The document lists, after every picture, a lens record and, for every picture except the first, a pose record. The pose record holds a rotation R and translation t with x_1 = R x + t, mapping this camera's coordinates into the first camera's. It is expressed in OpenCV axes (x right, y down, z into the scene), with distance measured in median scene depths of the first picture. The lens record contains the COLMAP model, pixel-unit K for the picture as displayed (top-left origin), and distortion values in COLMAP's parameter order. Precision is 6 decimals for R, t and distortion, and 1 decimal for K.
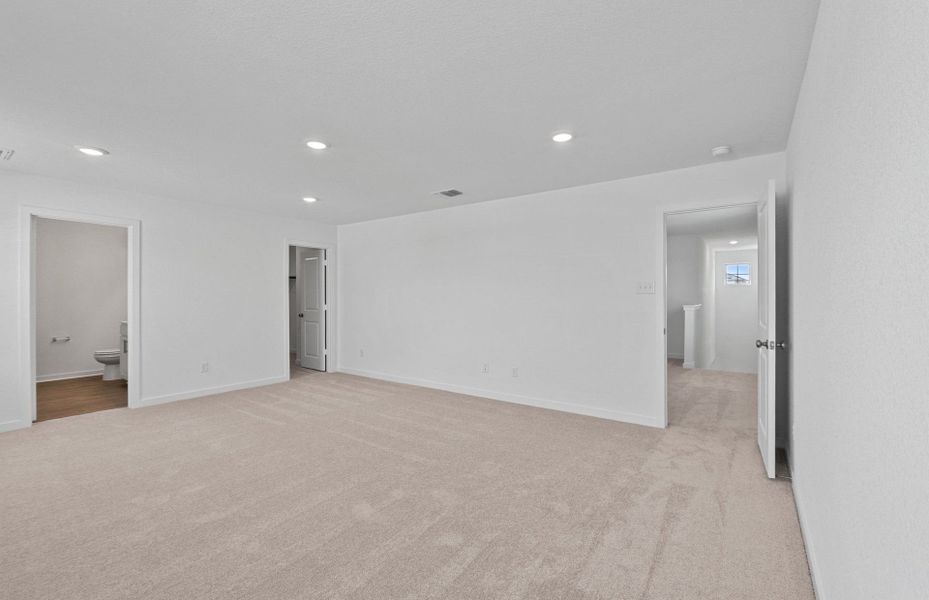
lens RADIAL K [[390.9, 0, 468.1], [0, 390.9, 294.8], [0, 0, 1]] dist [-0.003380, -0.000334]
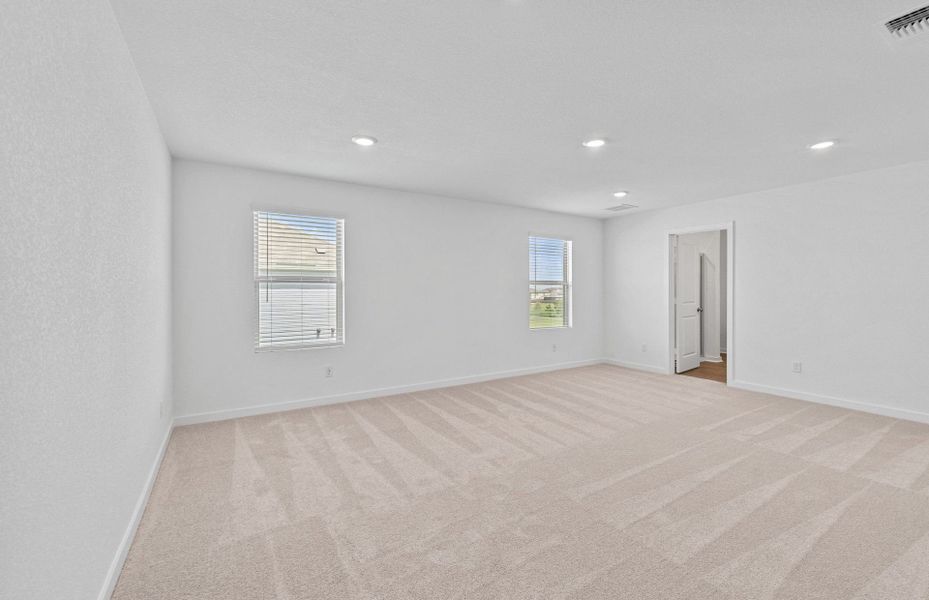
lens RADIAL K [[390.9, 0, 468.1], [0, 390.9, 294.8], [0, 0, 1]] dist [-0.003380, -0.000334]
pose [[-0.370781, 0.013362, -0.928624, 0.491557], [0.015260, 0.999849, 0.008294, 0.001162], [0.928595, -0.011096, -0.370929, 0.718257]]
